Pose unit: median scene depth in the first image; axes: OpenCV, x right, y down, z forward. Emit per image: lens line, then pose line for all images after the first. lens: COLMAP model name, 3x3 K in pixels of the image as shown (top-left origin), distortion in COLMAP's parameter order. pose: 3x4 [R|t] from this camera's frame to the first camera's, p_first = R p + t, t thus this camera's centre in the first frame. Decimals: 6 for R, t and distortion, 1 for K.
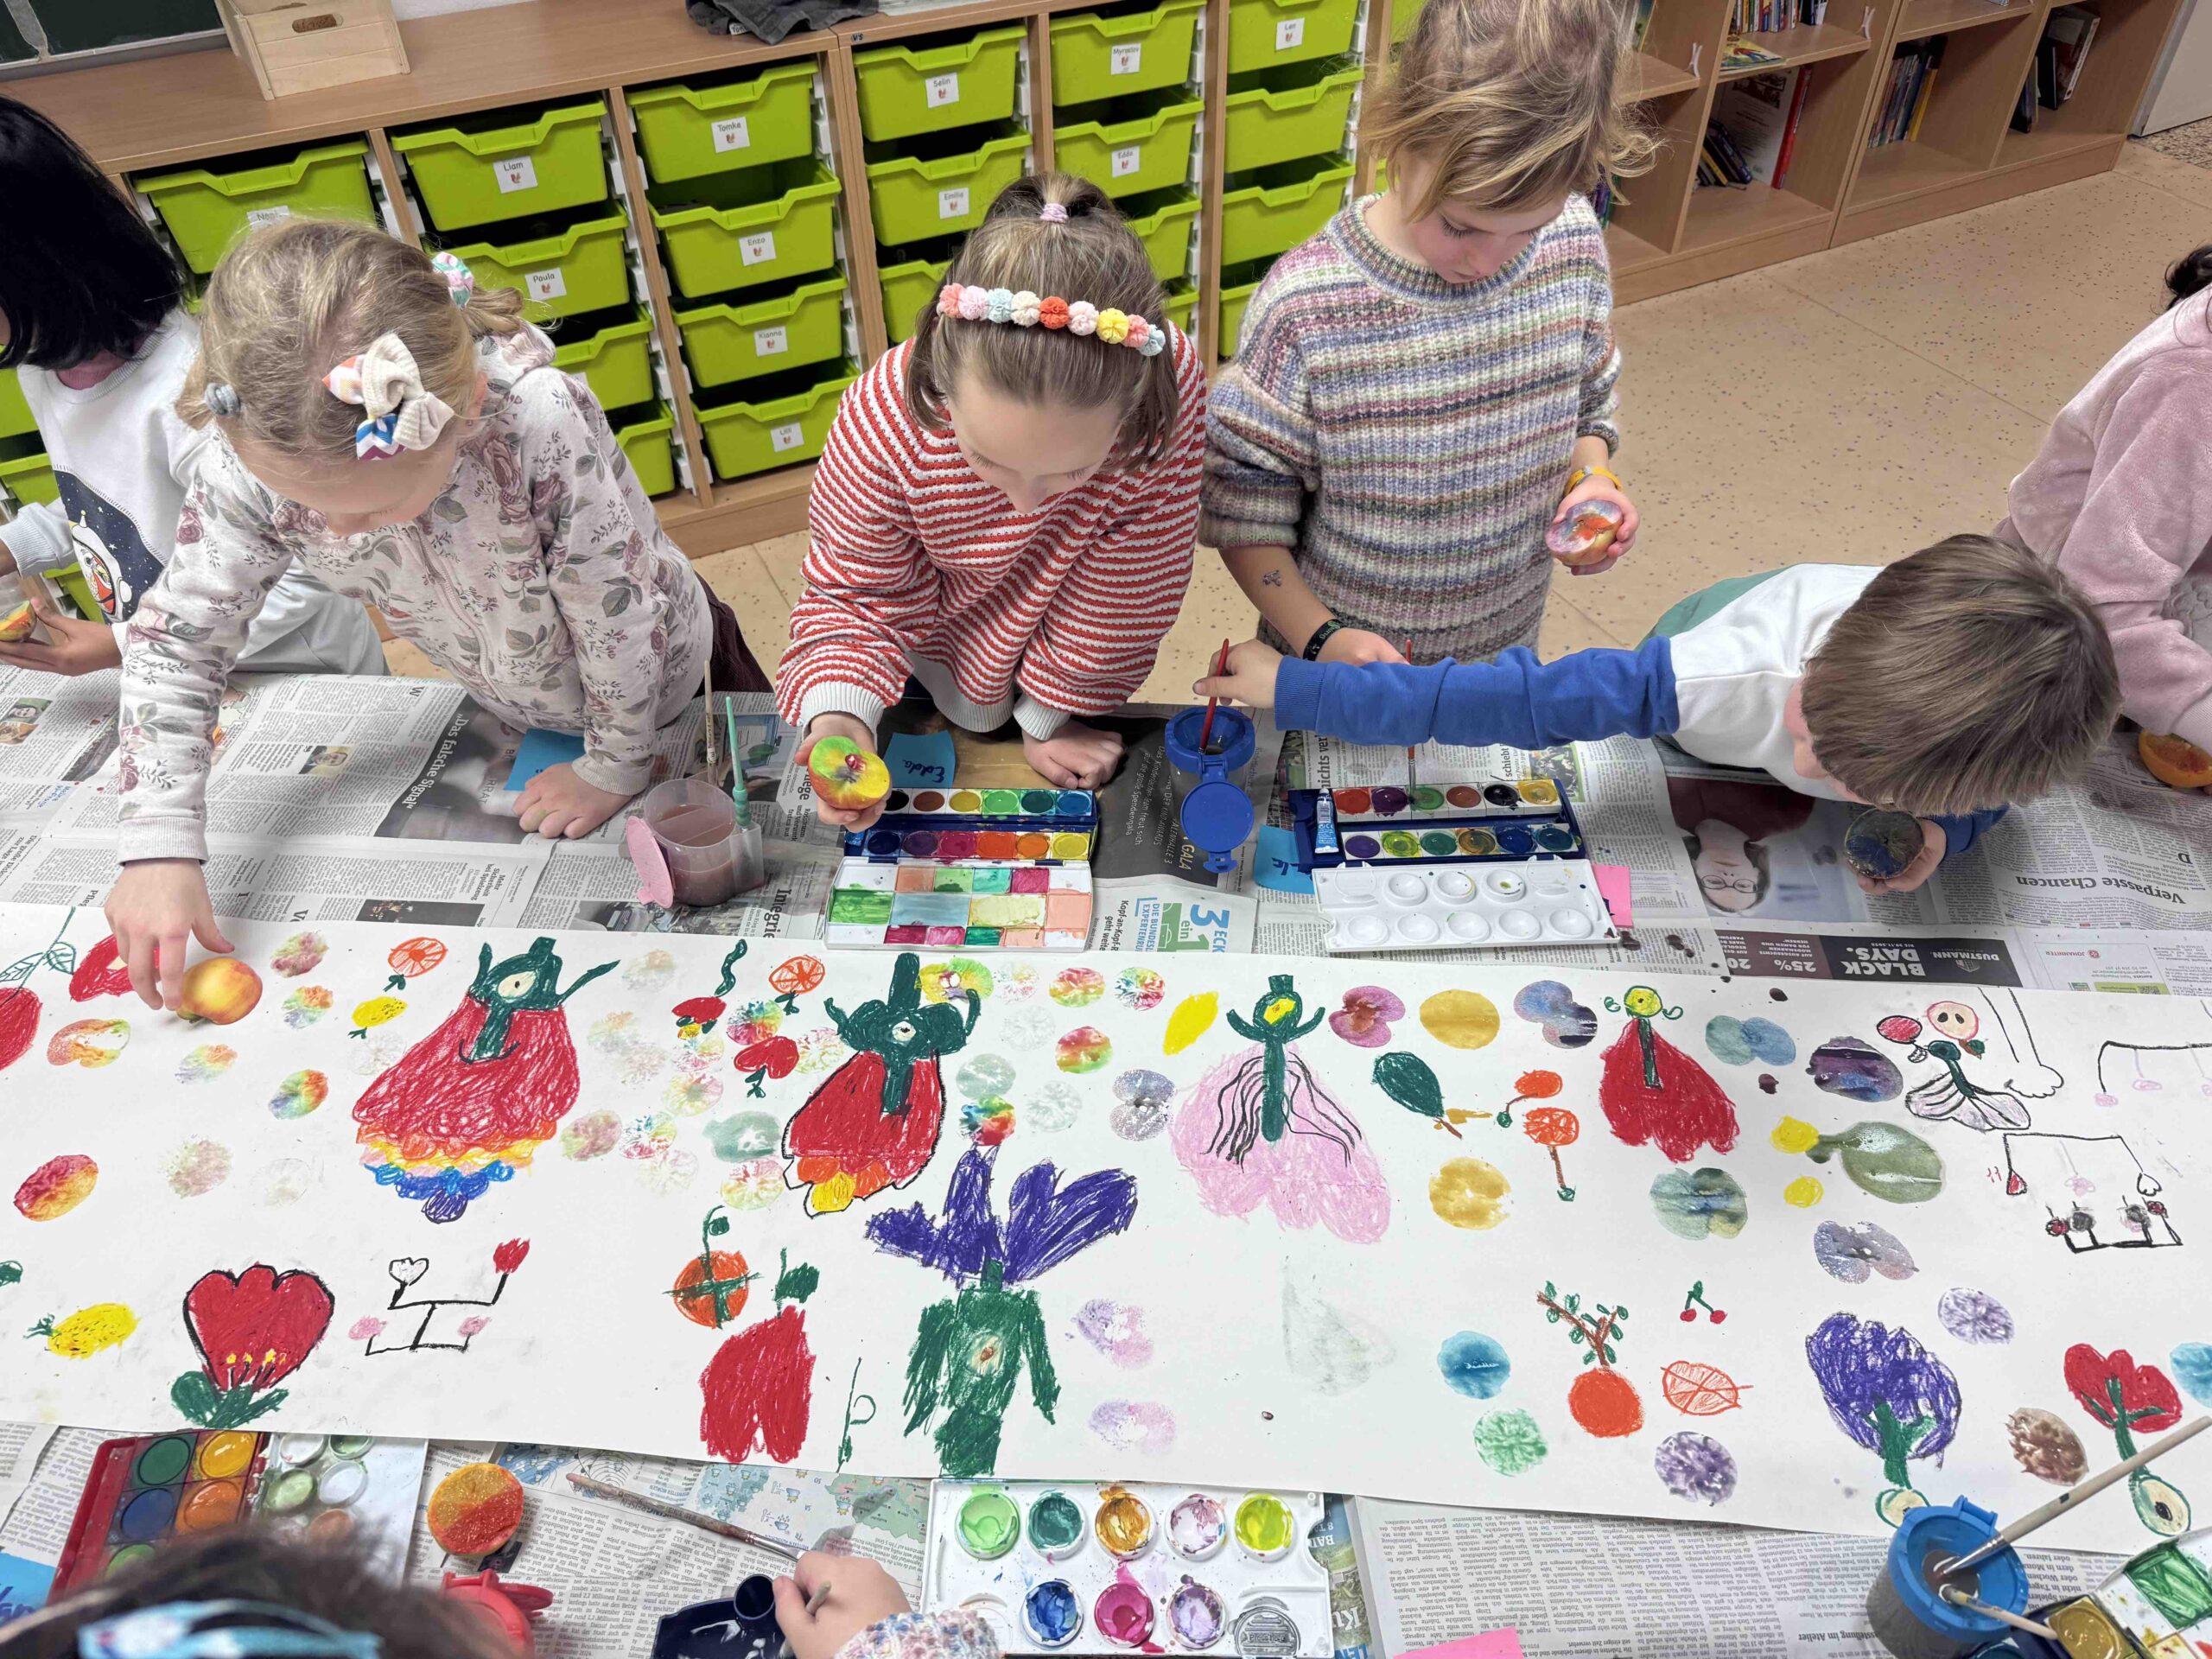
lens RADIAL K [[1666.4, 0, 1106.0], [0, 1666.4, 829.5], [0, 0, 1]] dist [0.008215, -0.036131]
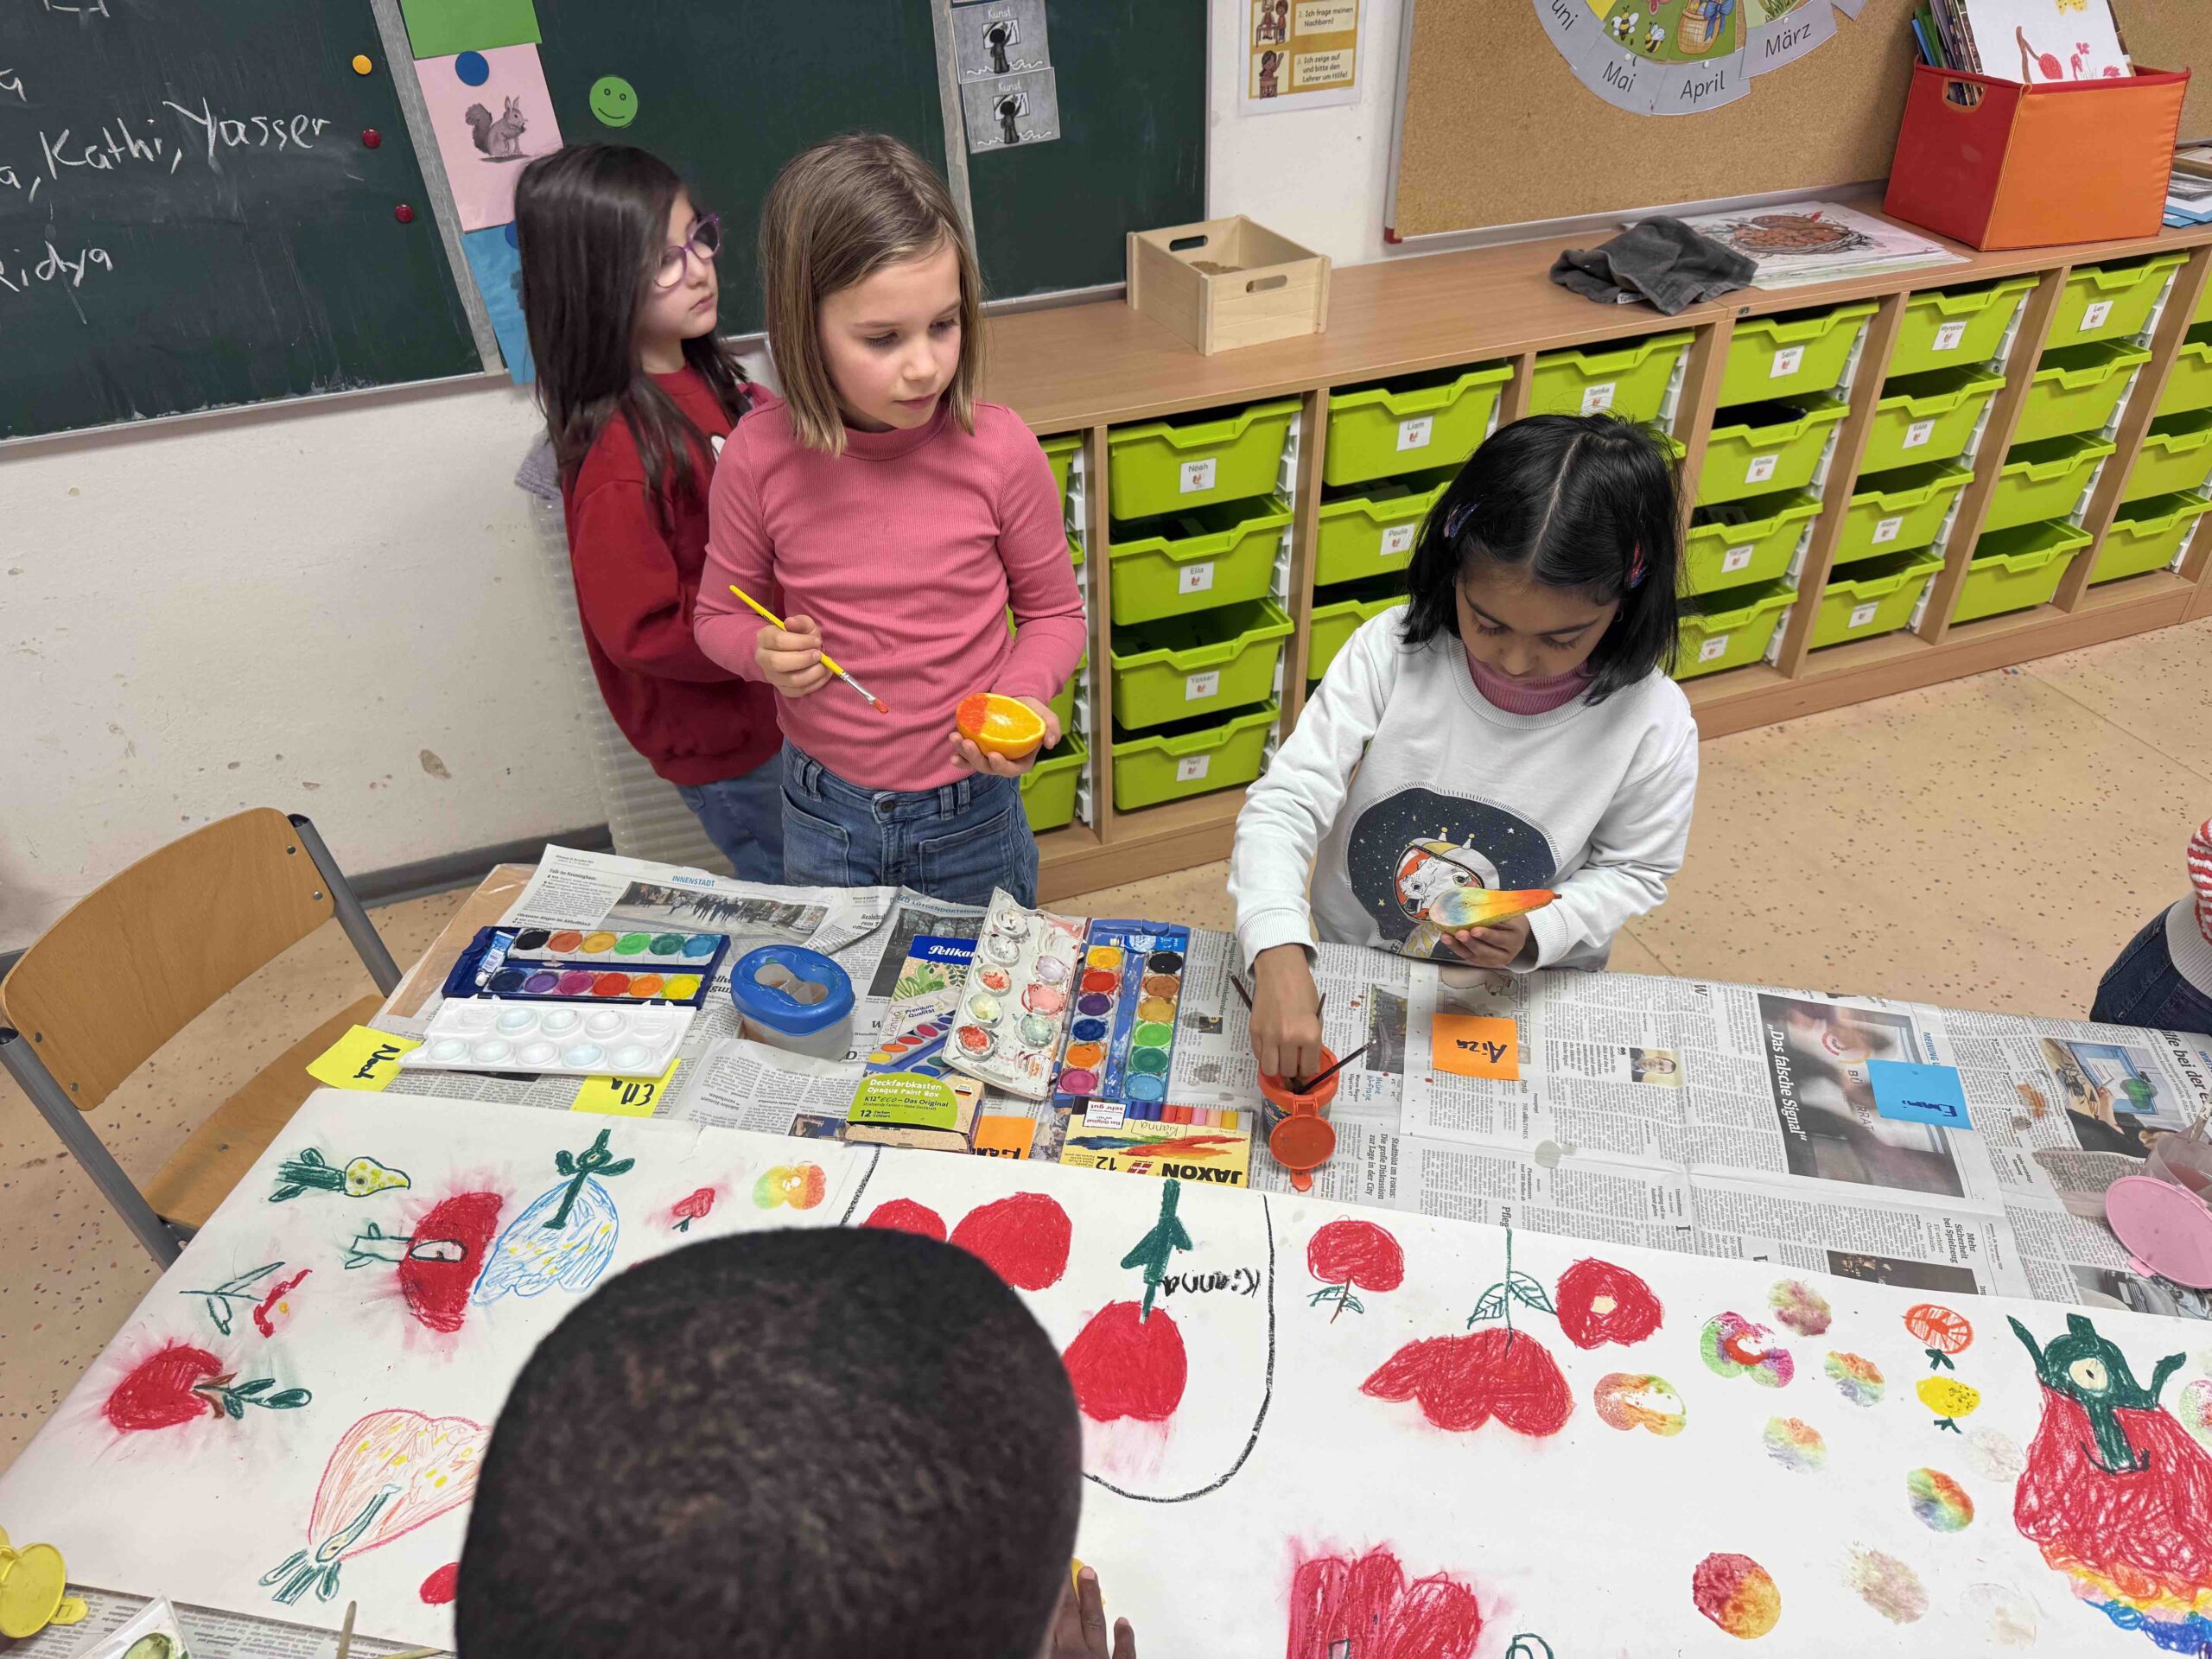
lens RADIAL K [[1666.4, 0, 1106.0], [0, 1666.4, 829.5], [0, 0, 1]] dist [0.008215, -0.036131]
pose [[0.992440, 0.060452, -0.106809, -0.856902], [-0.073133, 0.990185, -0.119102, -0.053151], [0.098561, 0.126013, 0.987120, 0.052655]]
